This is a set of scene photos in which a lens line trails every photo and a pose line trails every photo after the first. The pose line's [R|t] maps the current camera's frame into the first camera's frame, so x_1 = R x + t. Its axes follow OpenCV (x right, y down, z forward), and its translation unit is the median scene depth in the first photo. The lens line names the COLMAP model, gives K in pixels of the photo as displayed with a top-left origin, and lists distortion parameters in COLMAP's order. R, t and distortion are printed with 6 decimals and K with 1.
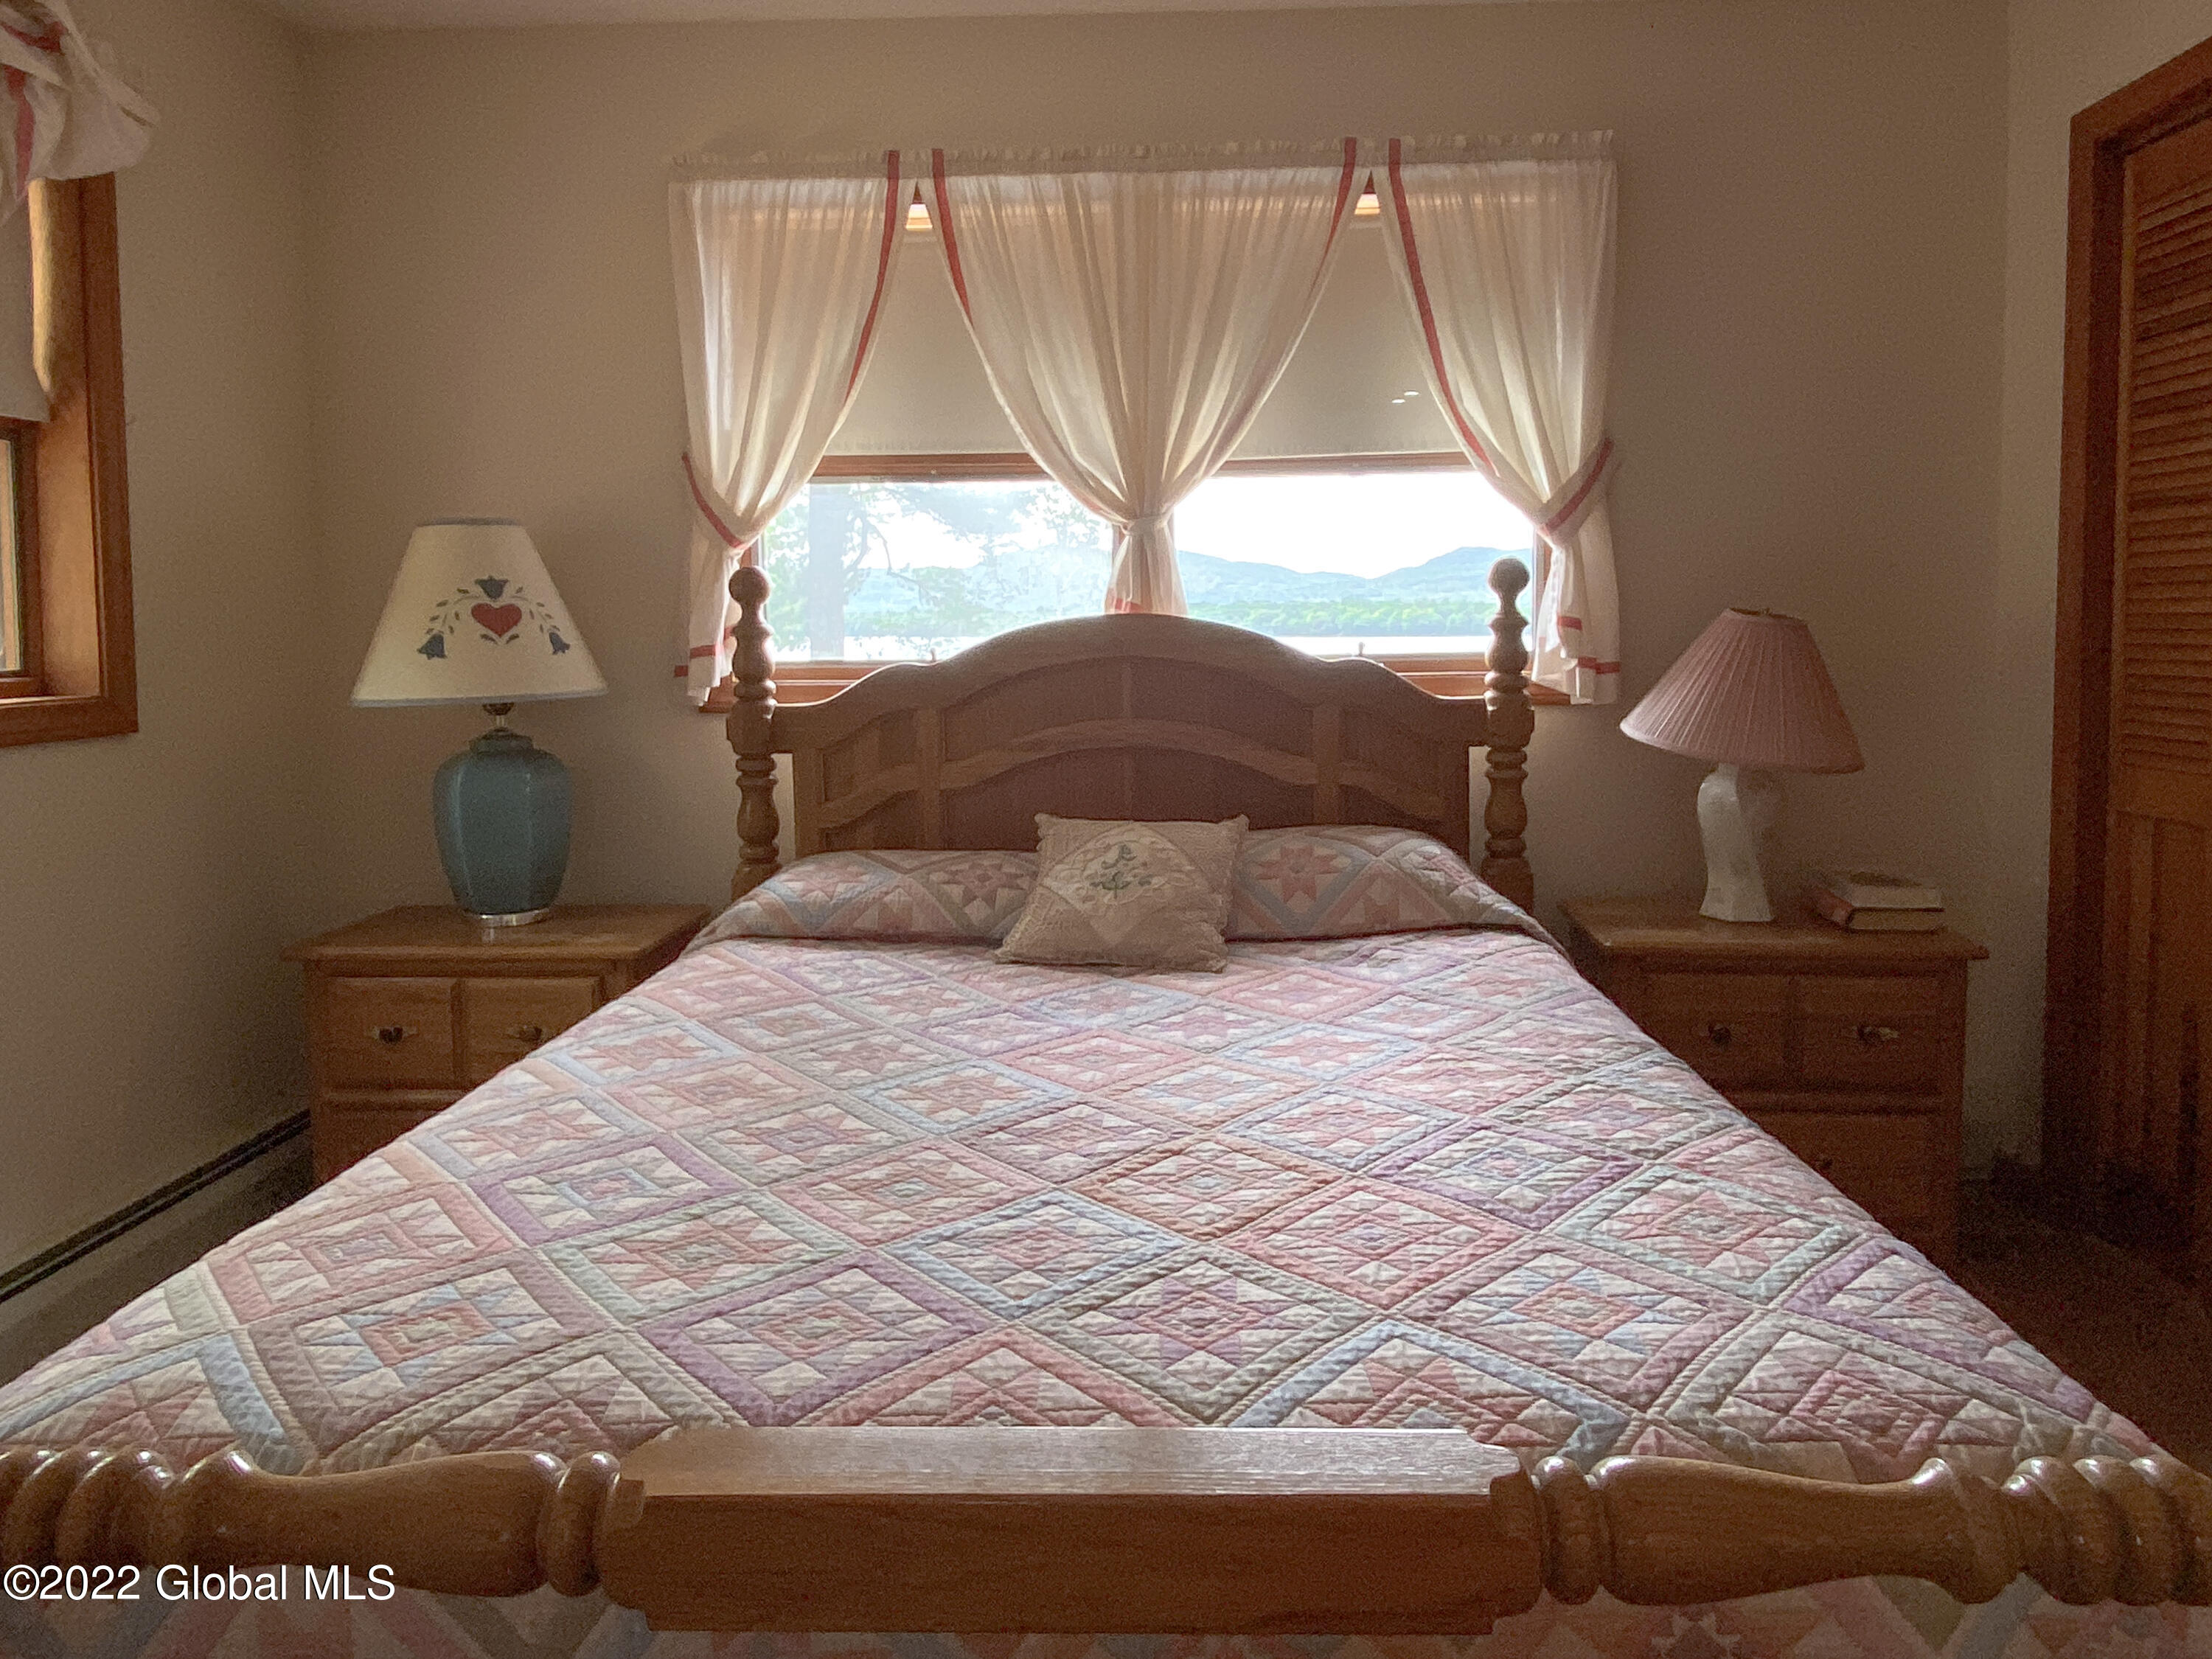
lens RADIAL K [[1434.3, 0, 1069.4], [0, 1434.3, 721.9], [0, 0, 1]] dist [0.047290, -0.065885]
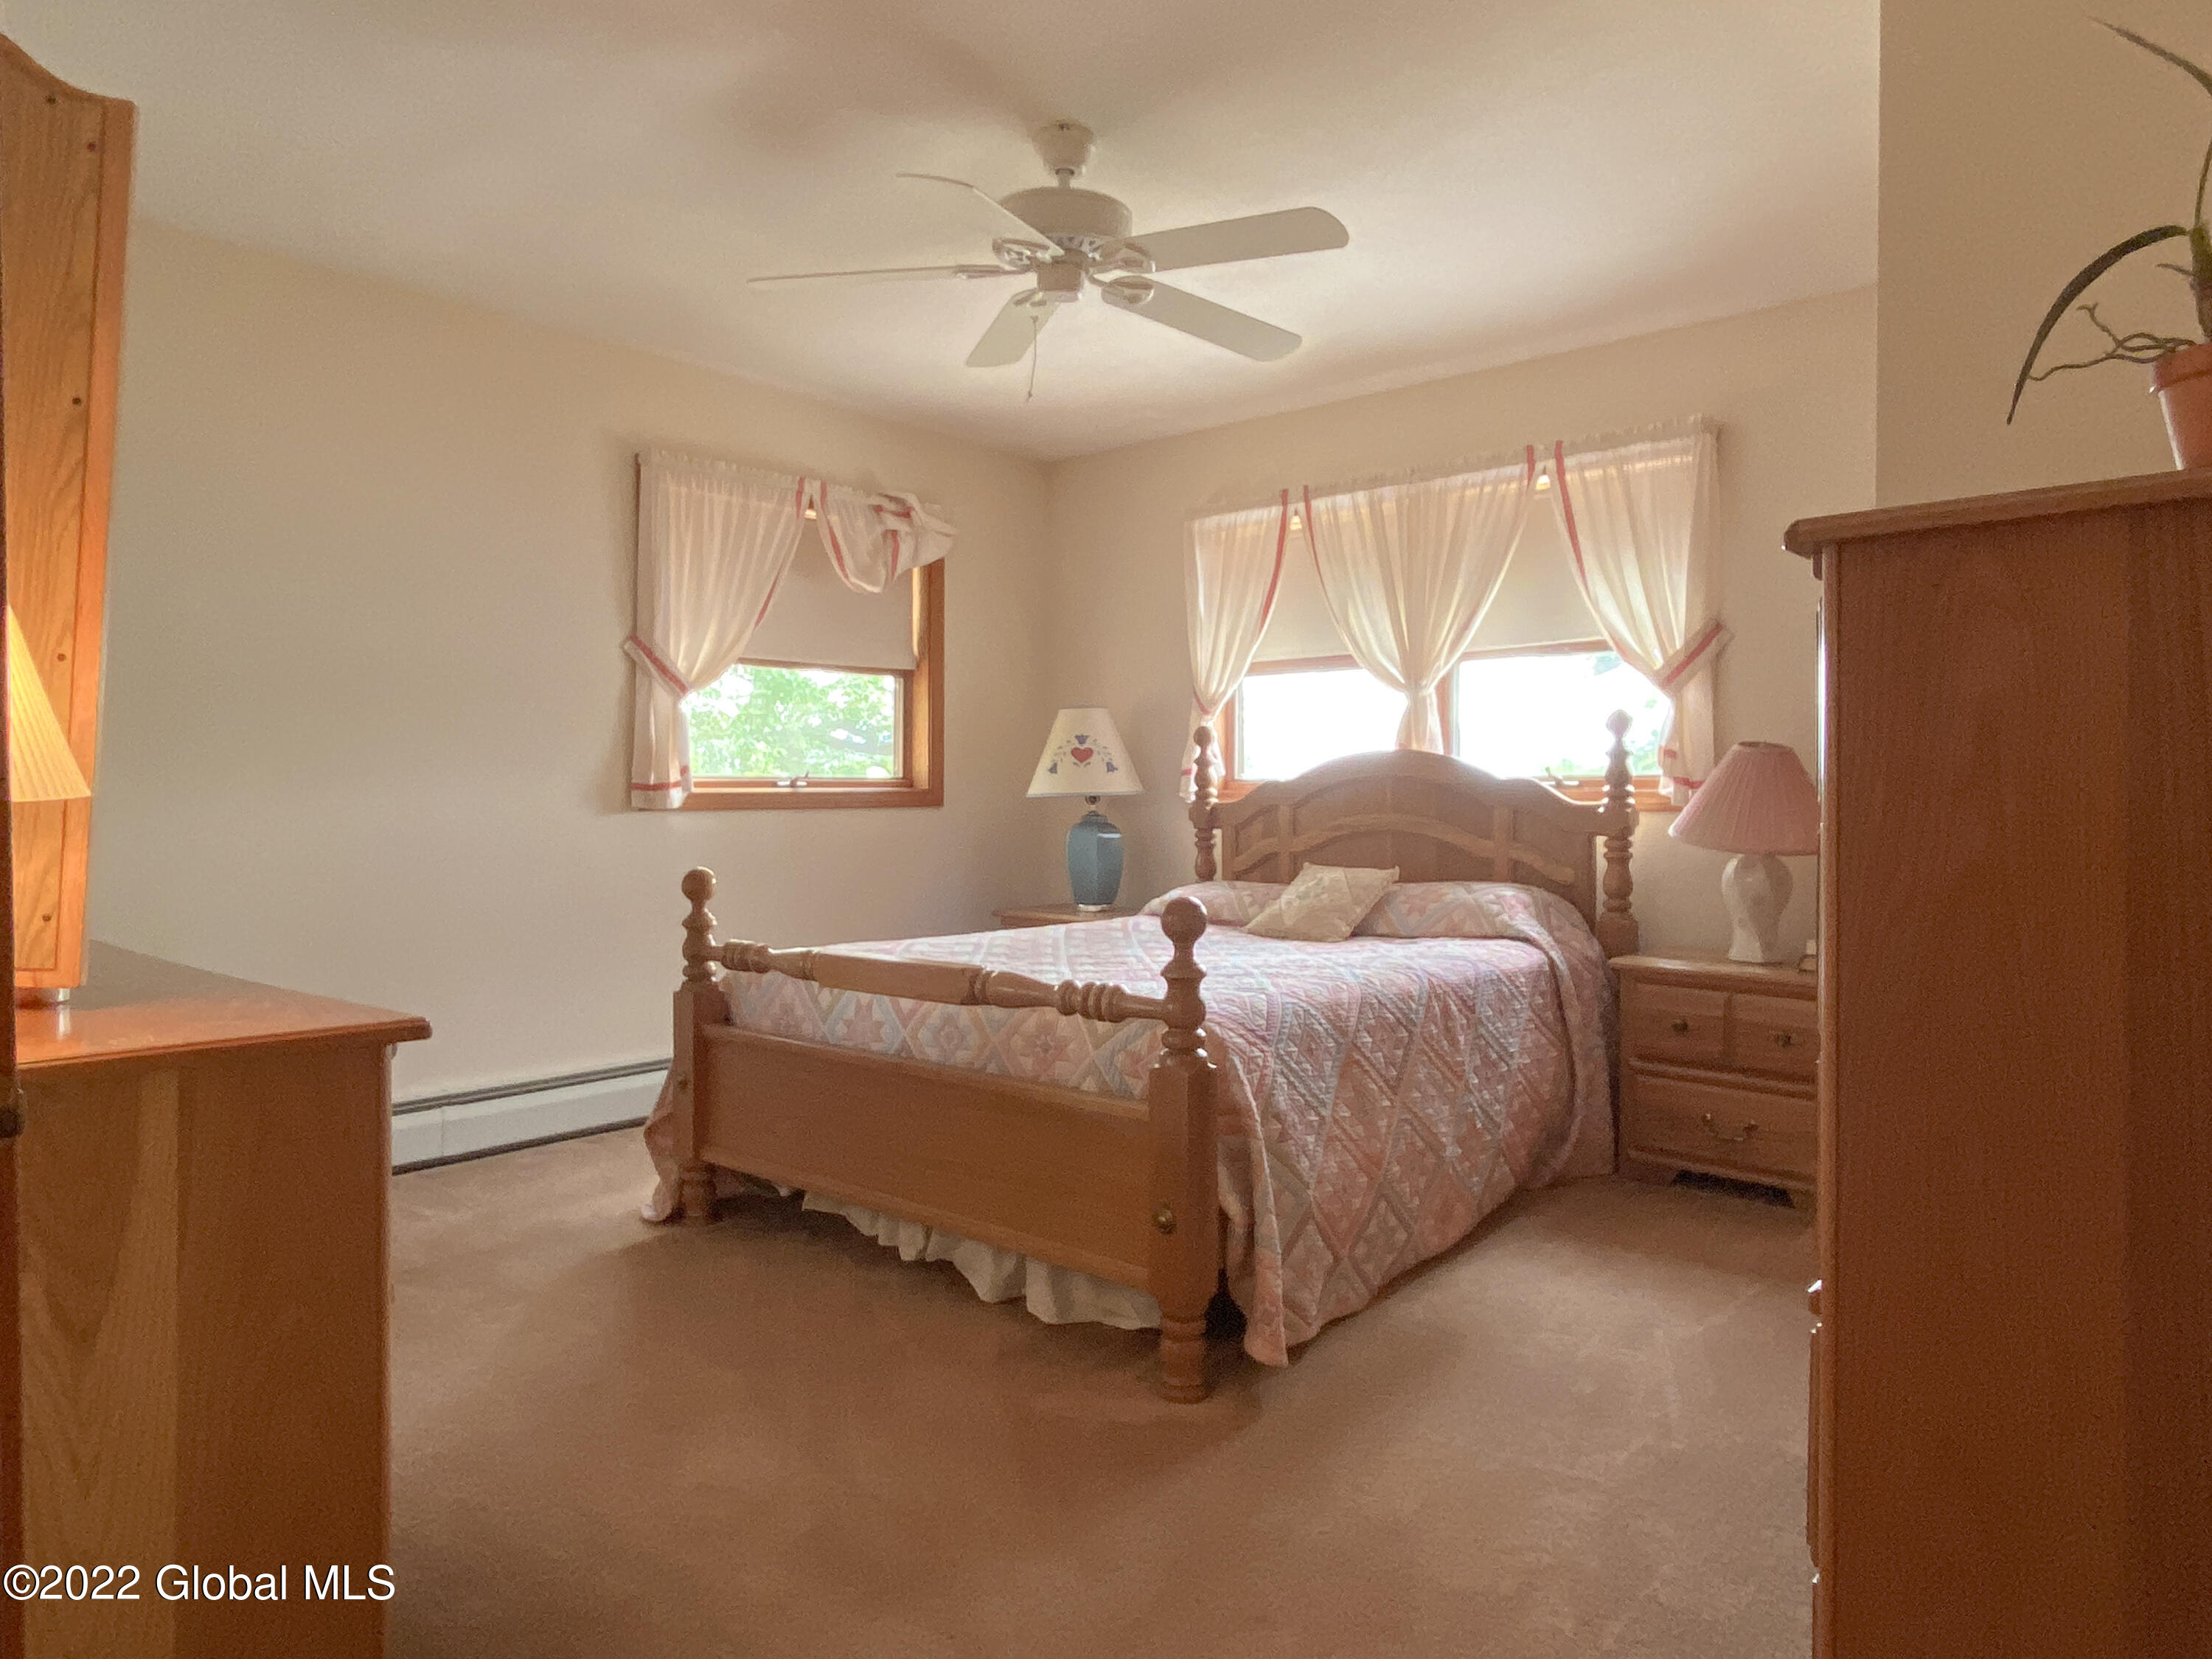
lens RADIAL K [[1414.7, 0, 1106.0], [0, 1414.7, 829.5], [0, 0, 1]] dist [0.059450, -0.075788]
pose [[0.769500, 0.026891, -0.638080, 0.831864], [-0.046087, 0.998846, -0.013484, 0.053896], [0.636982, 0.039783, 0.769852, -0.462308]]
